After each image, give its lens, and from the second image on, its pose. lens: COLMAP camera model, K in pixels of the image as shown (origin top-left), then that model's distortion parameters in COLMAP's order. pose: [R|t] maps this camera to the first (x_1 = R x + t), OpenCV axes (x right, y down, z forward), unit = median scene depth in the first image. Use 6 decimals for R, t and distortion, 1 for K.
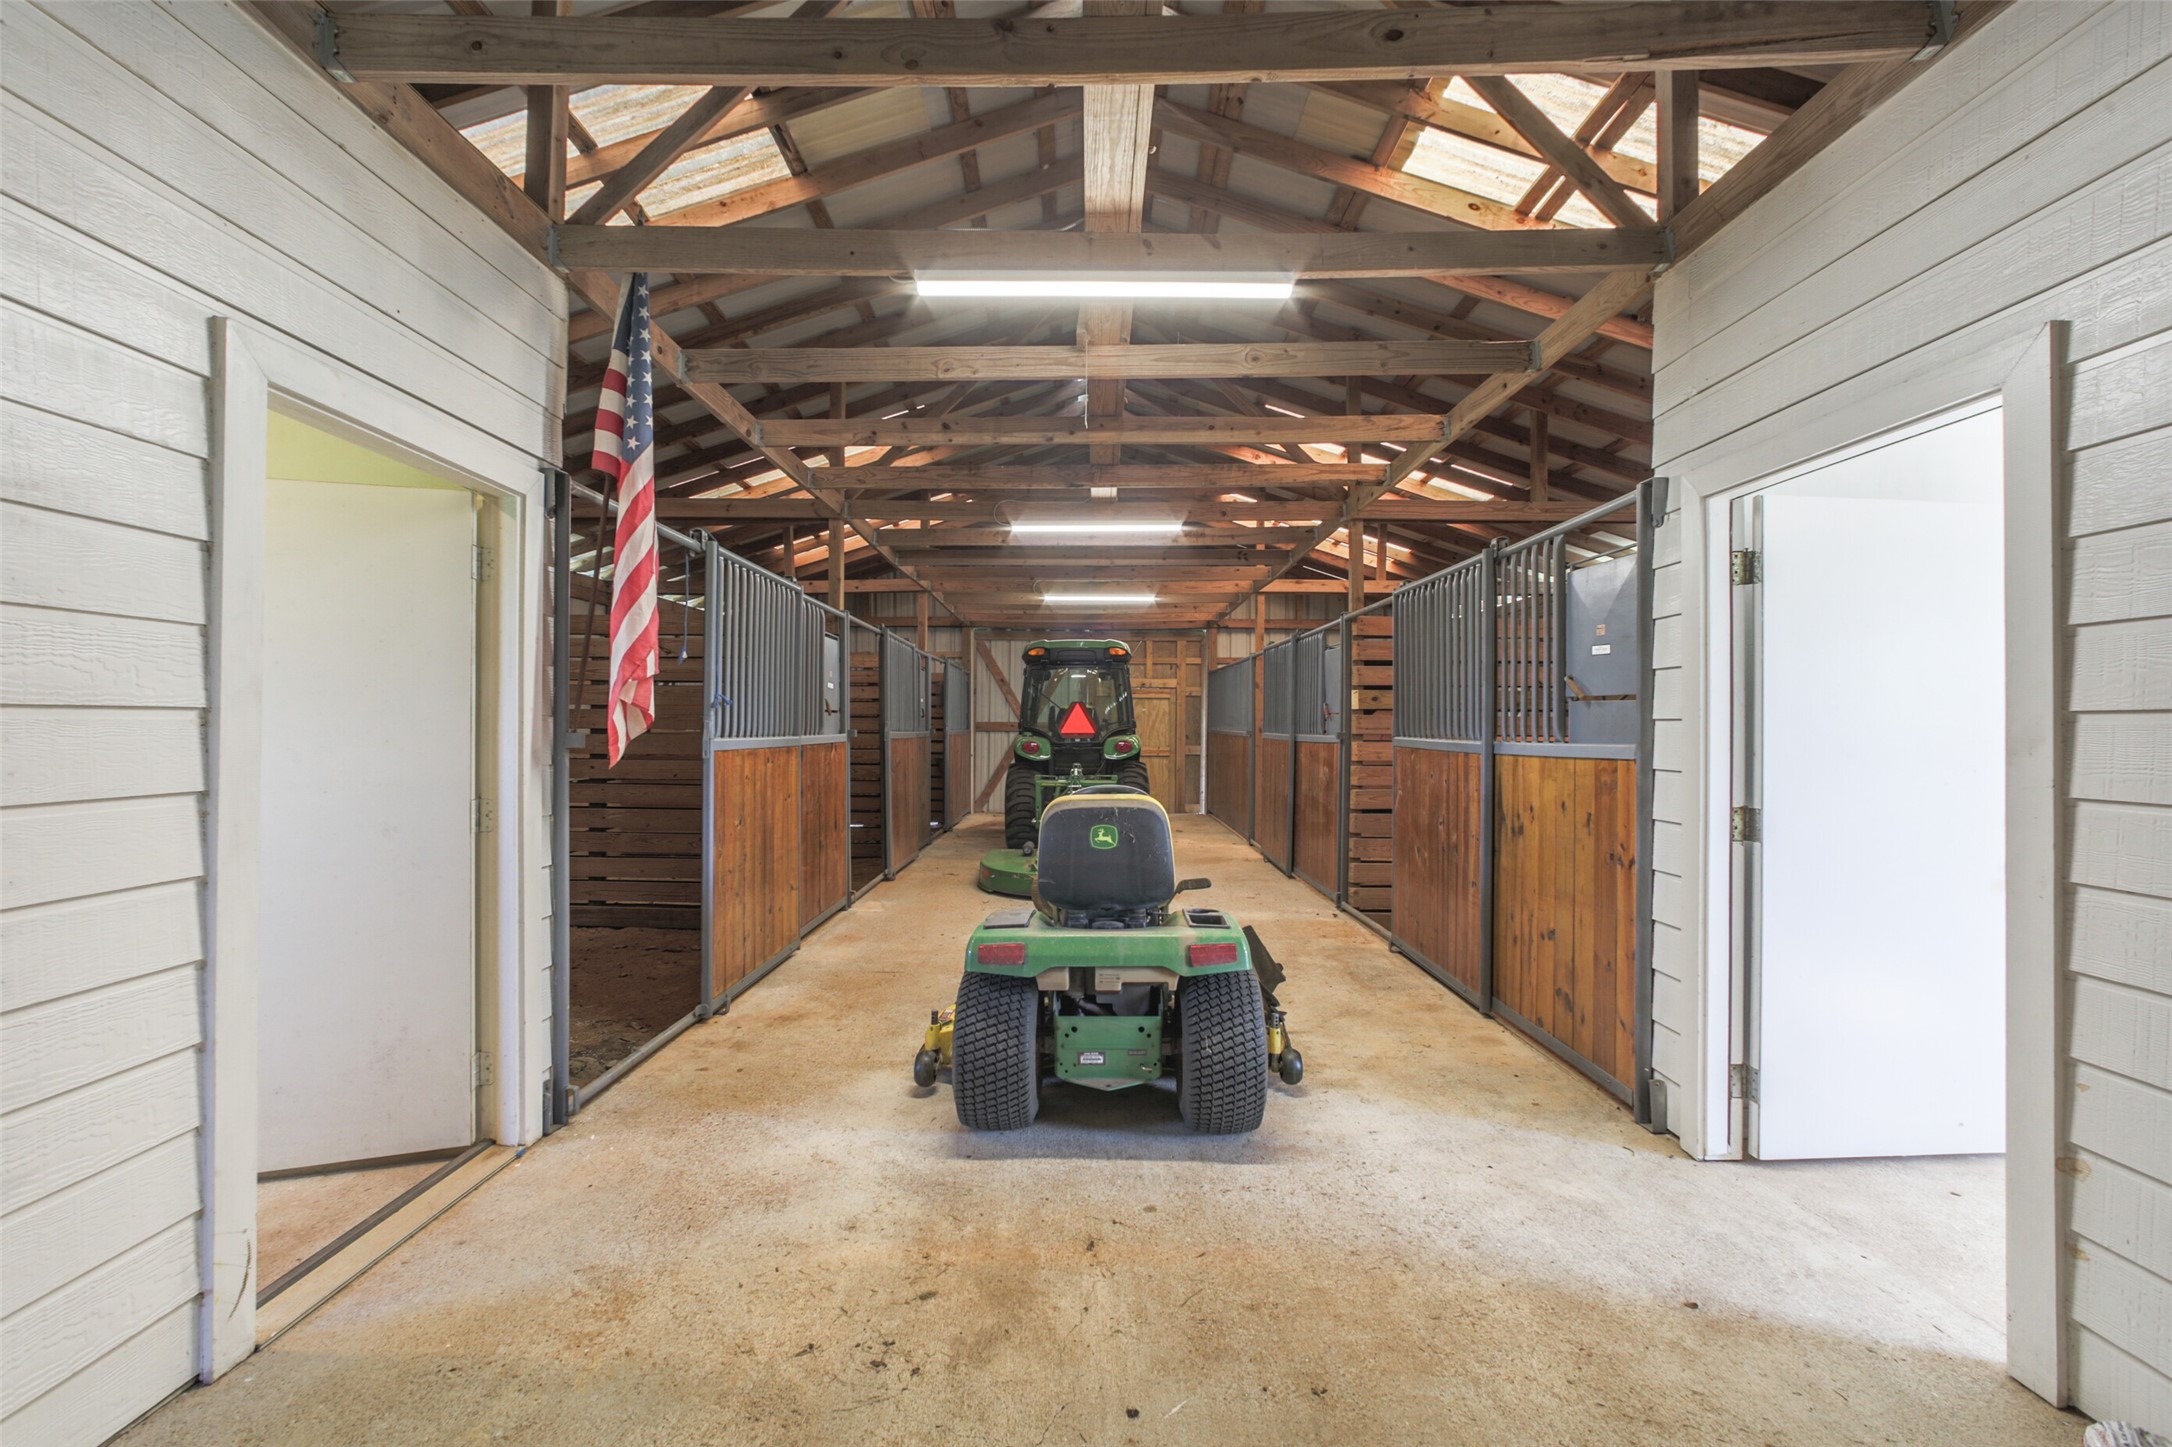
lens RADIAL K [[909.5, 0, 1086.0], [0, 909.5, 723.5], [0, 0, 1]] dist [-0.000455, -0.000009]
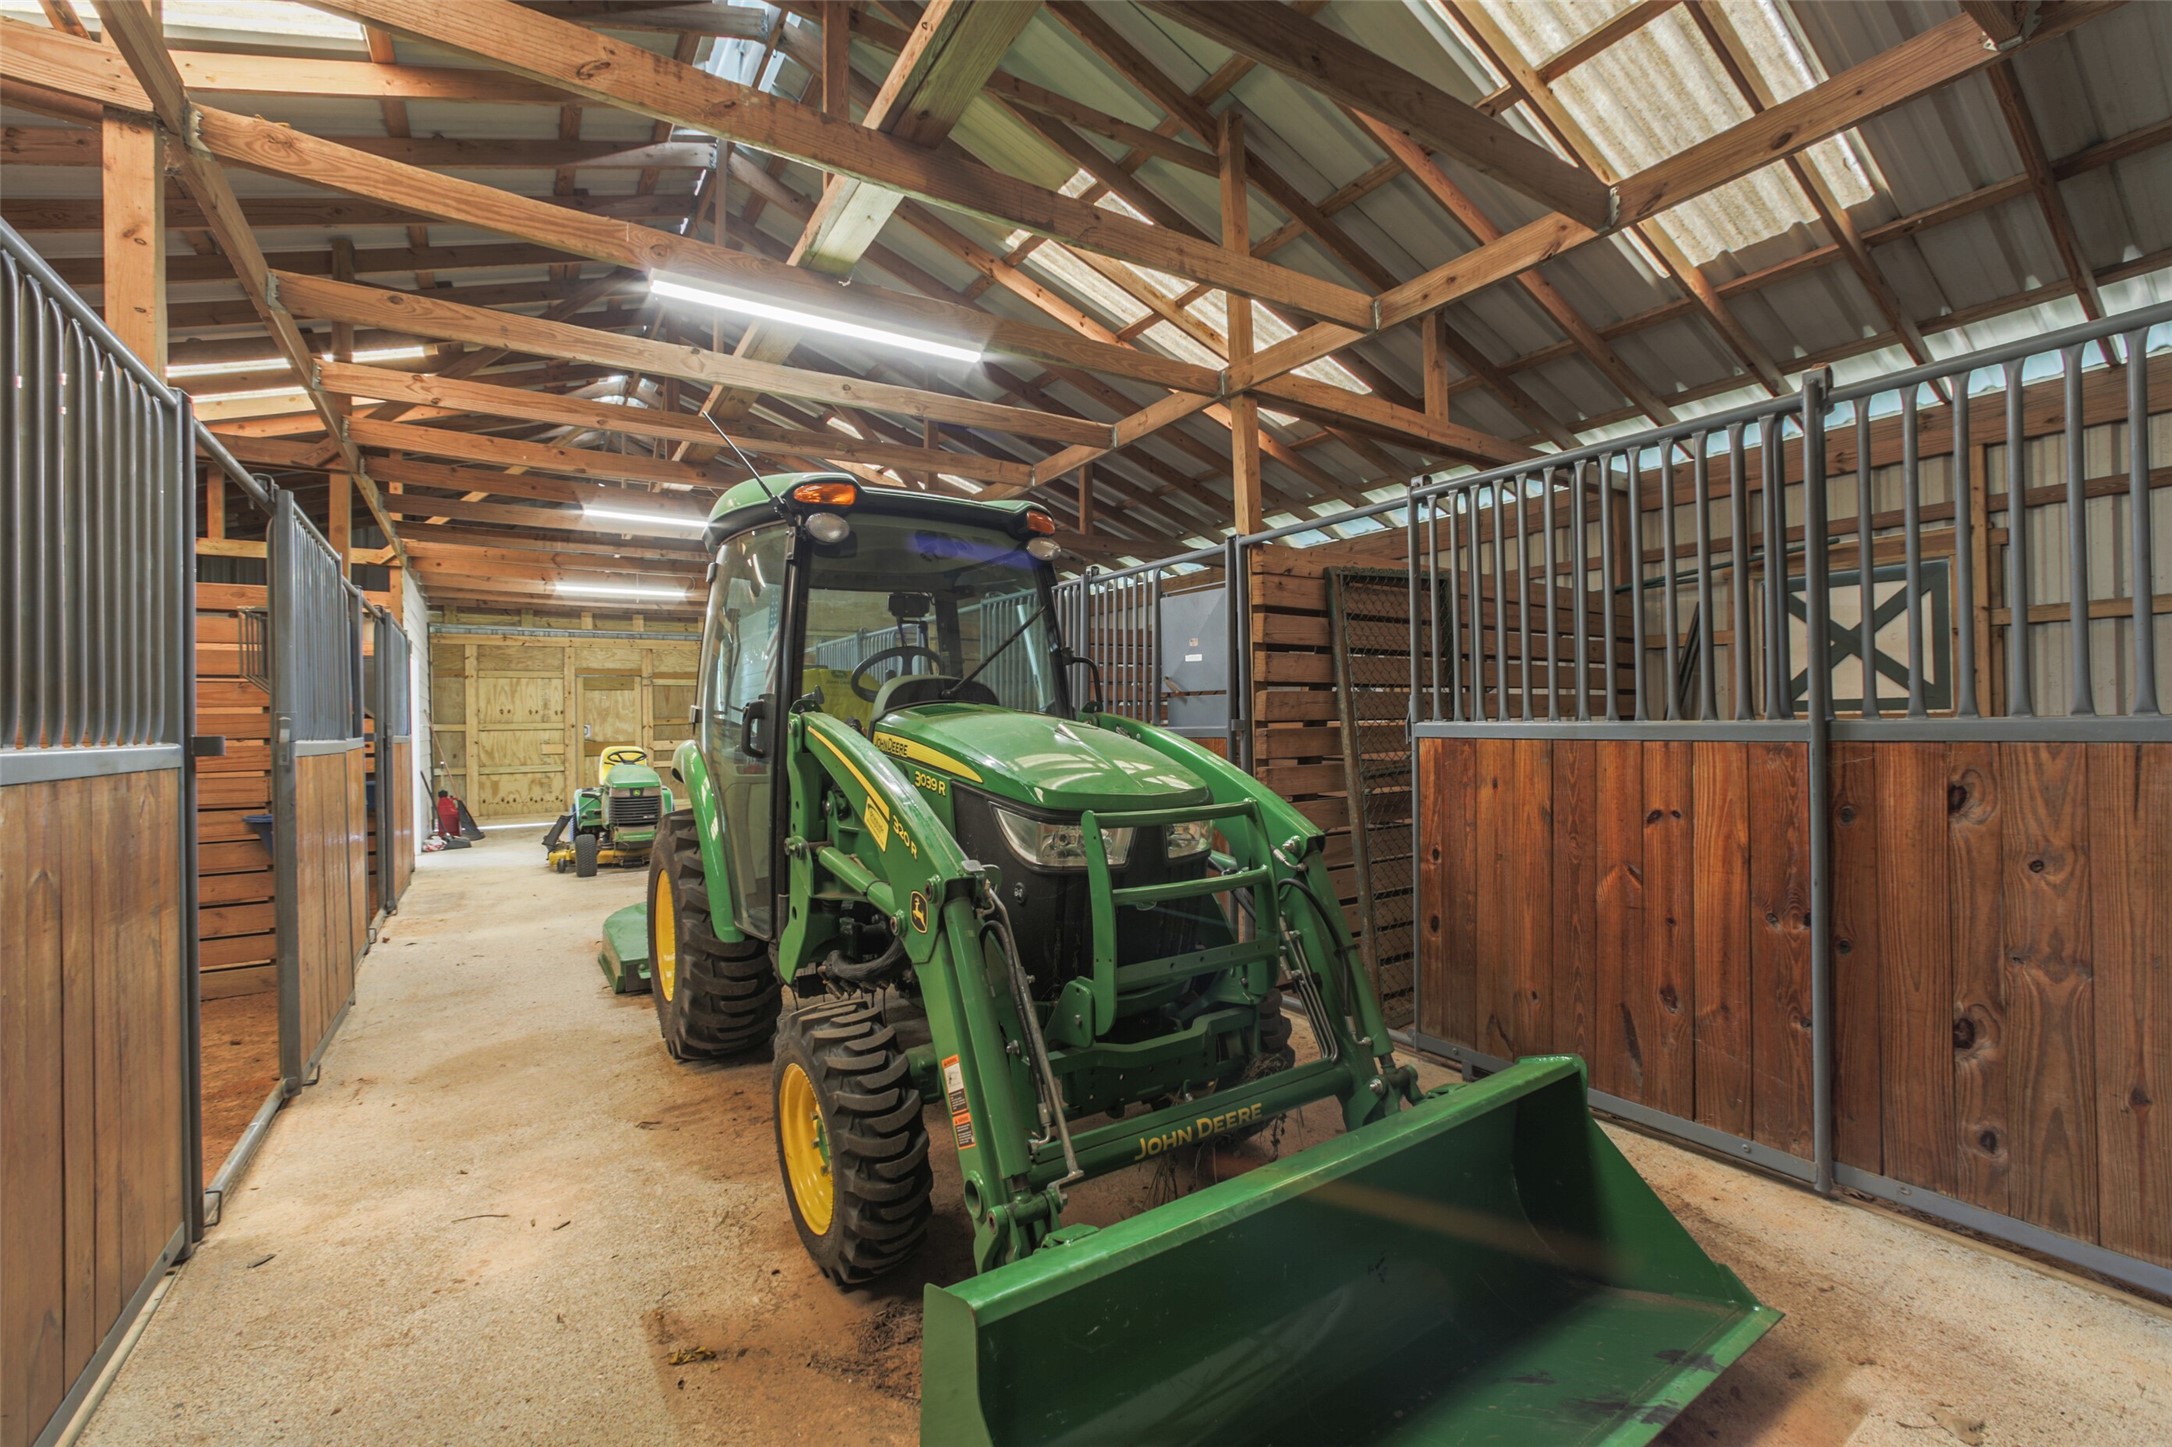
lens RADIAL K [[909.5, 0, 1086.0], [0, 909.5, 723.5], [0, 0, 1]] dist [-0.000455, -0.000009]
pose [[0.846227, -0.019401, 0.532470, -0.309474], [0.021564, 0.999765, 0.002157, 0.013948], [-0.532386, 0.009657, 0.846446, -0.100096]]
